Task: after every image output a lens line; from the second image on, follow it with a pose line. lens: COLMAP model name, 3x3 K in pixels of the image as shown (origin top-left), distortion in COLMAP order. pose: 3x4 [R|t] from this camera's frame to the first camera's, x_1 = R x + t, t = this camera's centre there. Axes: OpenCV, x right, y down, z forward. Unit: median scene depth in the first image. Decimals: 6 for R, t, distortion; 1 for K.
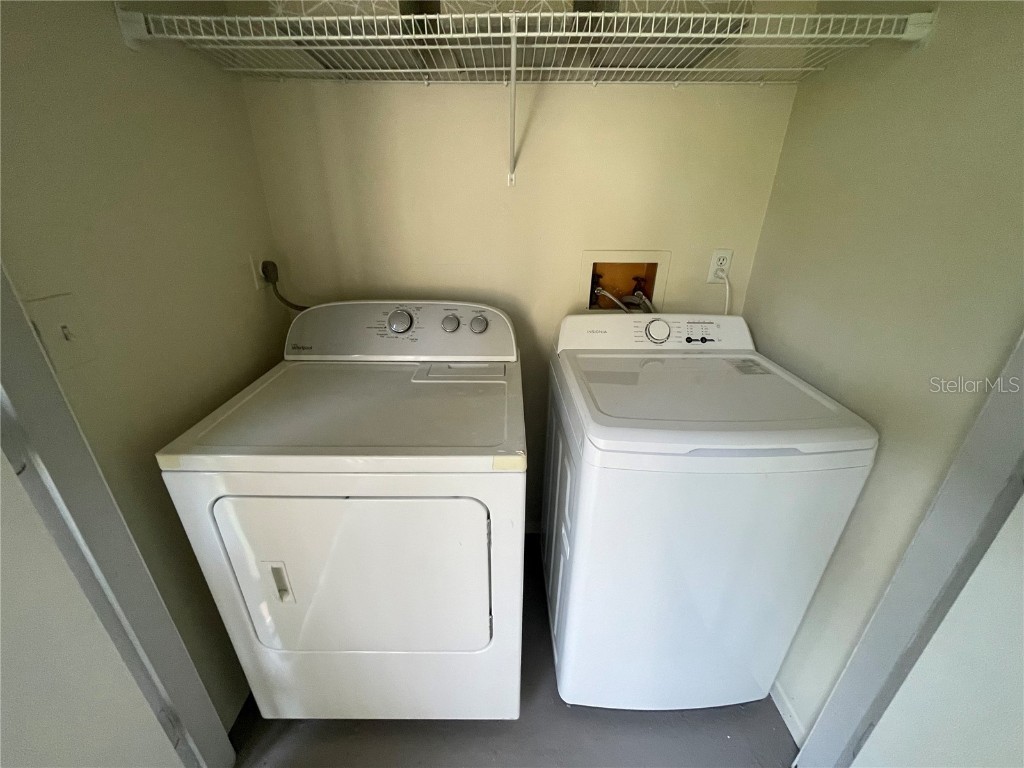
lens RADIAL K [[412.5, 0, 507.7], [0, 412.5, 382.9], [0, 0, 1]] dist [-0.001169, 0.000064]
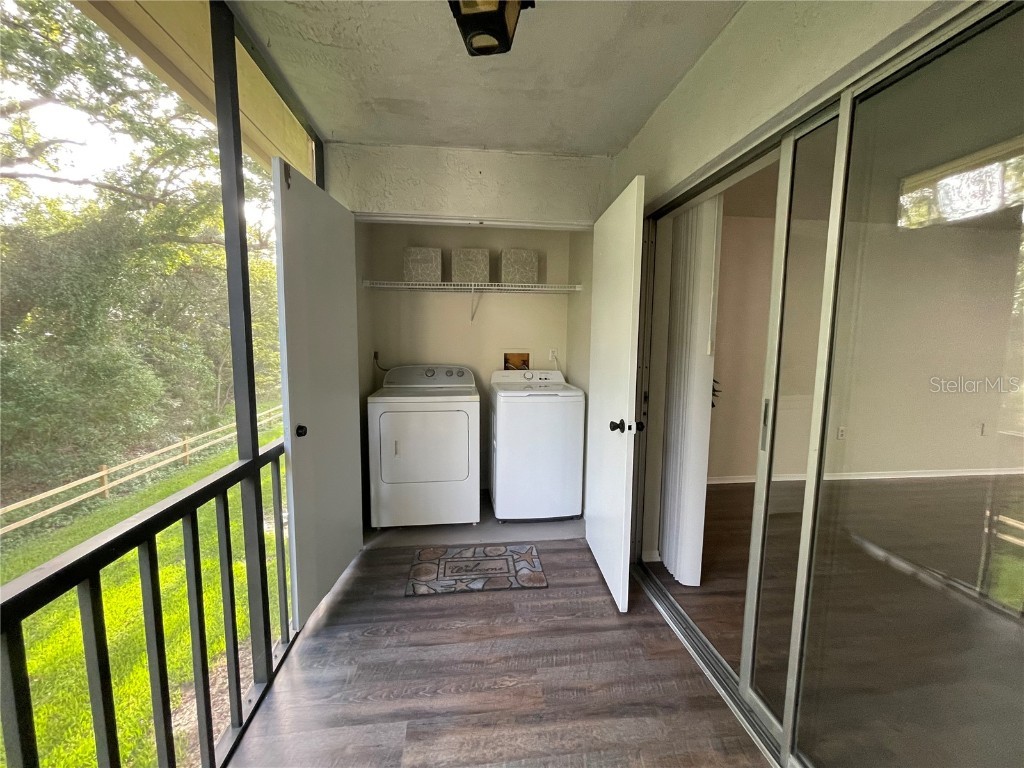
lens RADIAL K [[412.5, 0, 507.7], [0, 412.5, 382.9], [0, 0, 1]] dist [-0.001169, 0.000064]
pose [[0.992858, -0.010871, 0.118805, -0.079982], [0.047014, 0.950907, -0.305885, 0.717322], [-0.109647, 0.309286, 0.944627, -1.456599]]
